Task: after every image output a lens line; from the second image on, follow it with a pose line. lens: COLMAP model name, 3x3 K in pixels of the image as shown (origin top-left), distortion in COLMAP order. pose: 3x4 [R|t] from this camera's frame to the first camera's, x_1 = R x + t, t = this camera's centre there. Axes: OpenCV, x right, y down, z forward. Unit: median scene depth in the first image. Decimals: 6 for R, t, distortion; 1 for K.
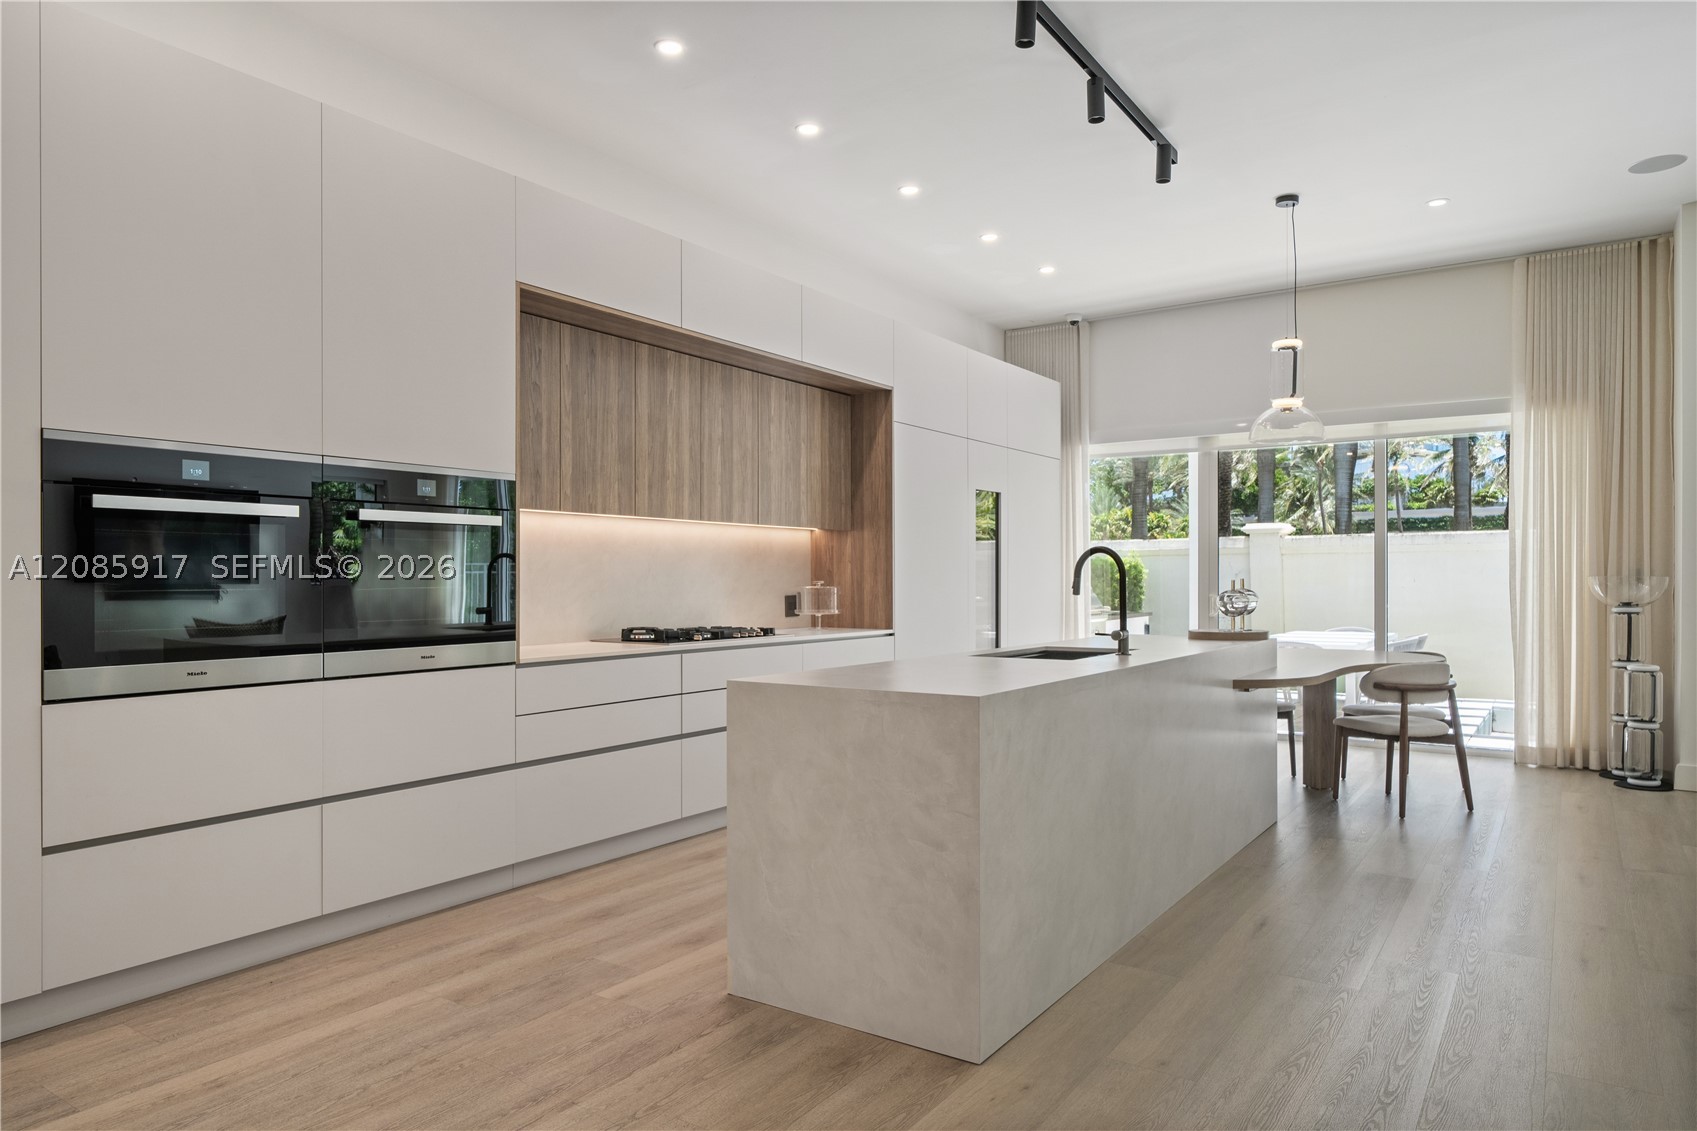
lens RADIAL K [[1093.4, 0, 849.2], [0, 1093.4, 568.9], [0, 0, 1]] dist [0.025292, 0.001449]
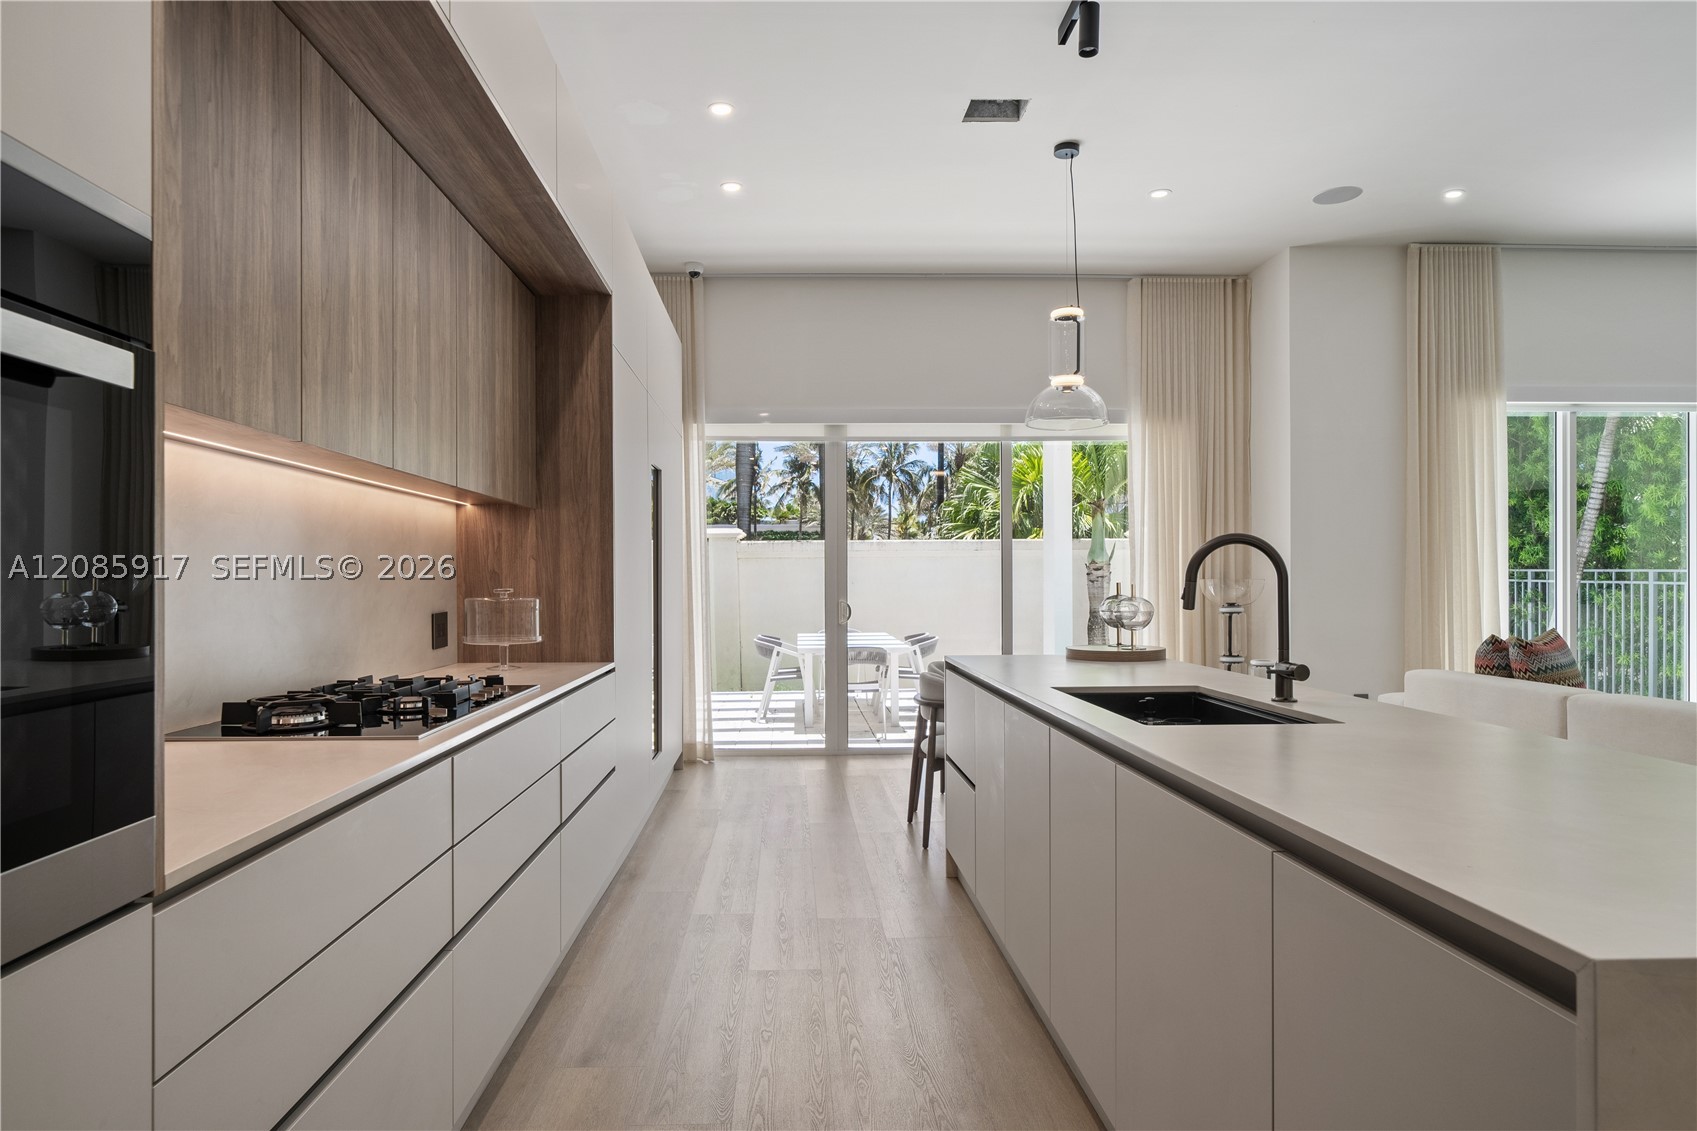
lens RADIAL K [[995.7, 0, 843.1], [0, 995.7, 574.6], [0, 0, 1]] dist [-0.000972, -0.001686]
pose [[0.813790, 0.001761, 0.581156, -0.191617], [-0.003236, 0.999994, 0.001502, 0.001811], [-0.581150, -0.003103, 0.813791, 0.432171]]
